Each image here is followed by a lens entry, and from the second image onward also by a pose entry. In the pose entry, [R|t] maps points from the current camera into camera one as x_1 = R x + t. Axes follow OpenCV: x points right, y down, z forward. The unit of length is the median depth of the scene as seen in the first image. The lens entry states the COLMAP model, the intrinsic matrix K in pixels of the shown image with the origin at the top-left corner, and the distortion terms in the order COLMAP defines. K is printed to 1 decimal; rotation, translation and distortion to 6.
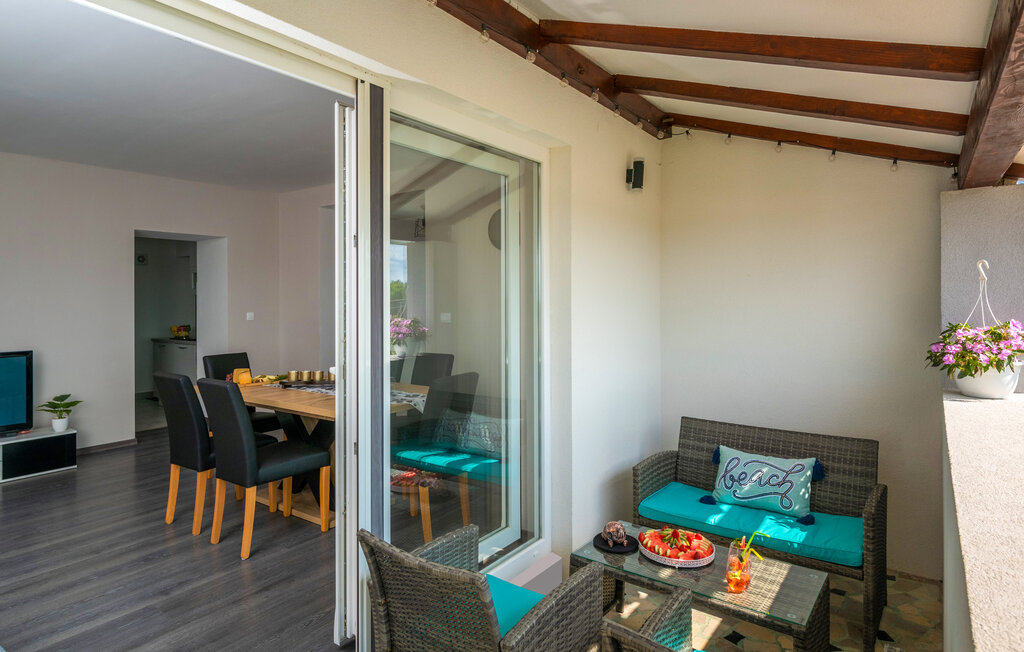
lens RADIAL K [[585.0, 0, 470.2], [0, 585.0, 300.2], [0, 0, 1]] dist [0.003996, 0.000602]
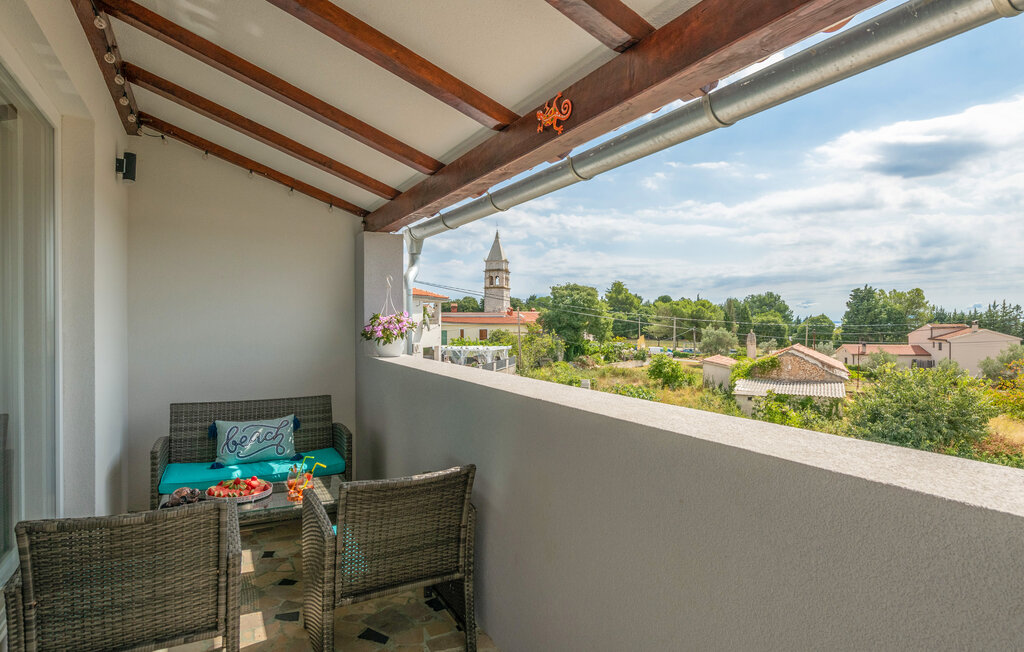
lens RADIAL K [[585.0, 0, 510.0], [0, 585.0, 325.3], [0, 0, 1]] dist [0.003996, 0.000602]
pose [[0.403568, 0.007748, 0.914917, -0.443210], [-0.008101, 0.999955, -0.004895, 0.067434], [-0.914914, -0.005436, 0.403613, 0.003889]]
